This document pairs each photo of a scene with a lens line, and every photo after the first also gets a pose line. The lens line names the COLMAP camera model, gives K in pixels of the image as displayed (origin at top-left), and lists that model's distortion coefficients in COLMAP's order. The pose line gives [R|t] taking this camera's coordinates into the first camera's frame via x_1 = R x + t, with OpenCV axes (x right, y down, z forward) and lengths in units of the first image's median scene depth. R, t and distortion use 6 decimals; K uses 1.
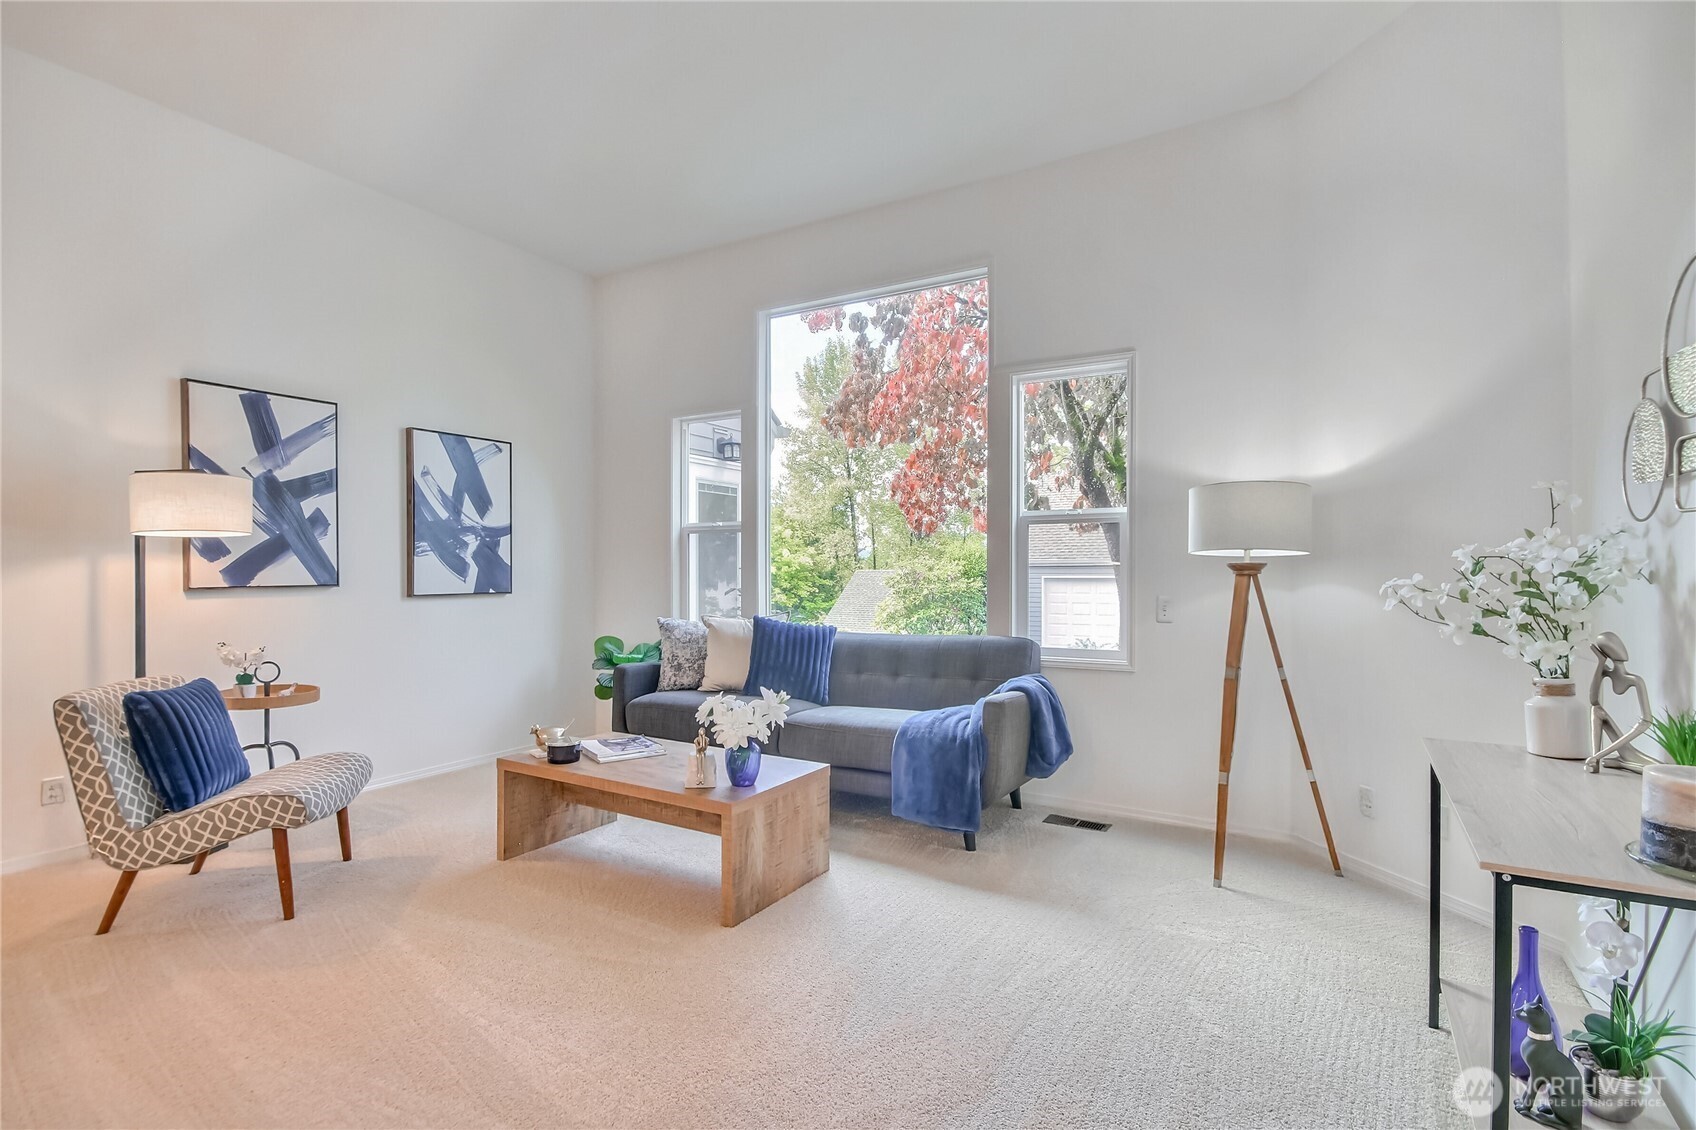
lens RADIAL K [[794.3, 0, 848.0], [0, 794.3, 565.0], [0, 0, 1]] dist [0.002138, 0.000333]
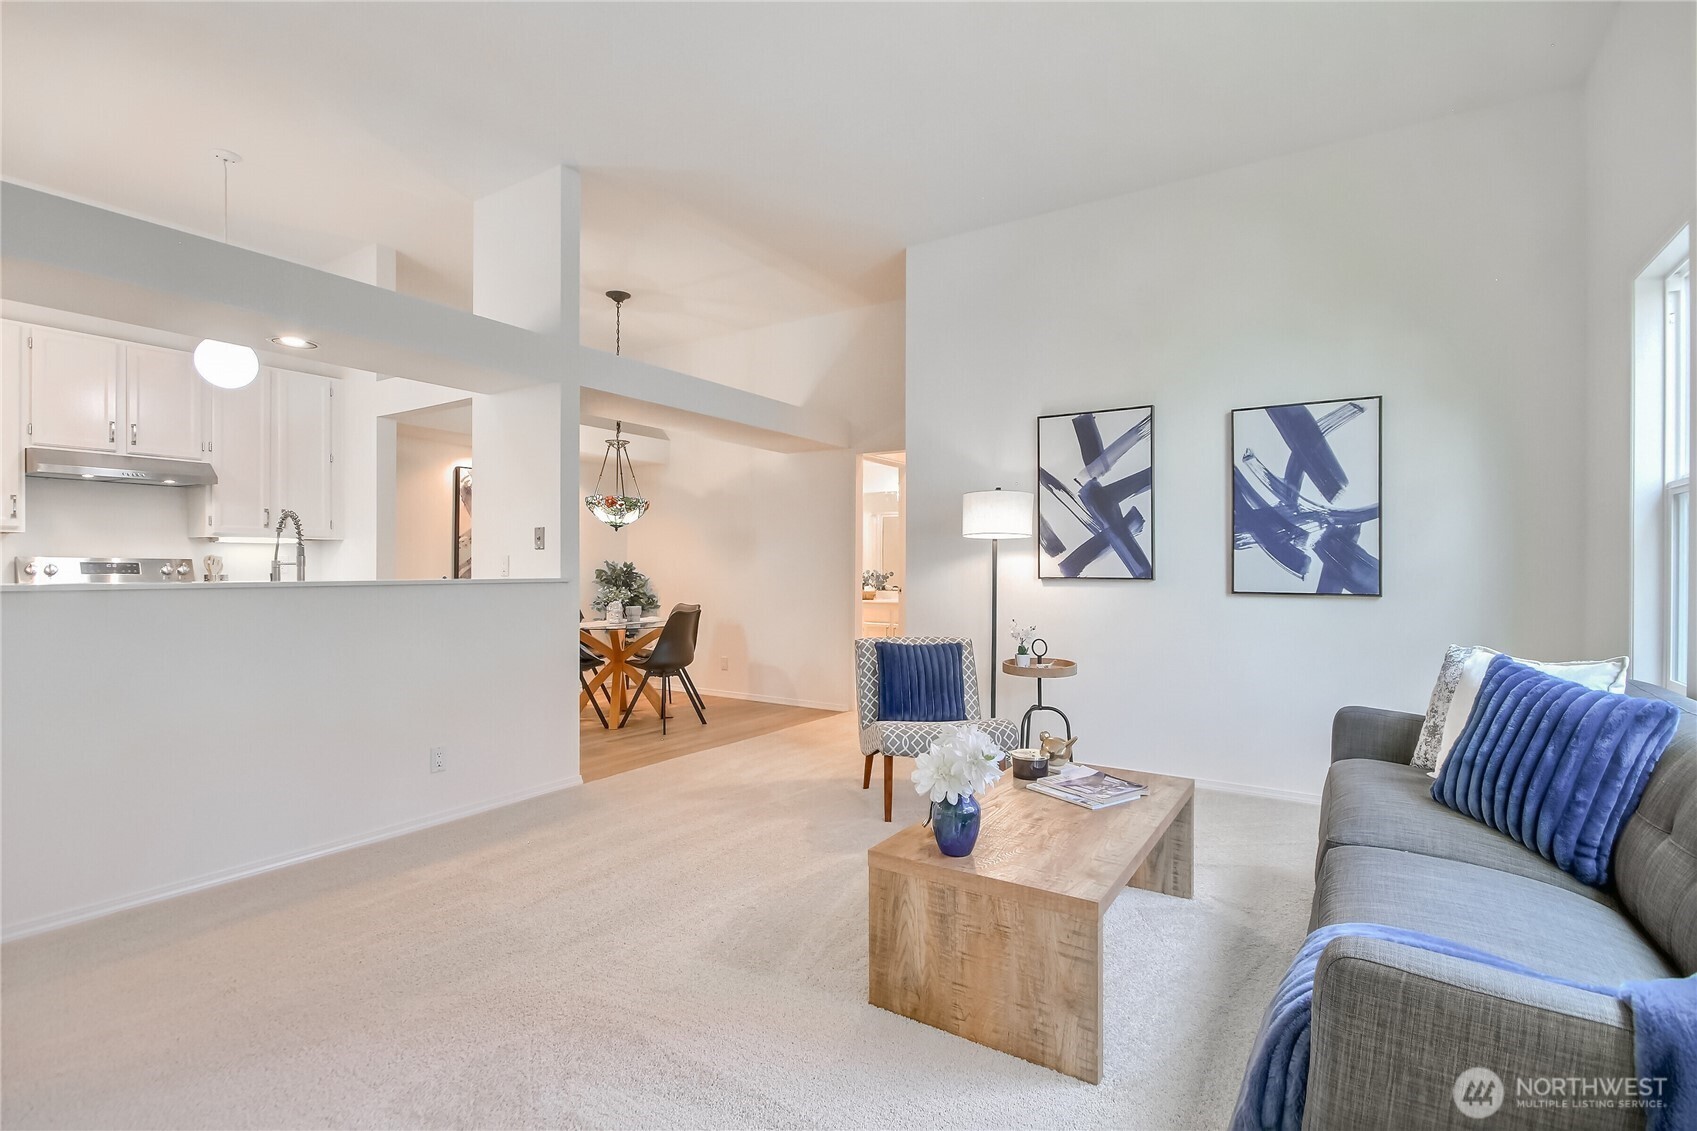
lens RADIAL K [[794.7, 0, 848.5], [0, 794.7, 565.5], [0, 0, 1]] dist [0.002138, 0.000333]
pose [[-0.033308, 0.003567, -0.999439, 0.419246], [0.000529, 0.999994, 0.003551, 0.004411], [0.999445, -0.000411, -0.033309, 0.633086]]
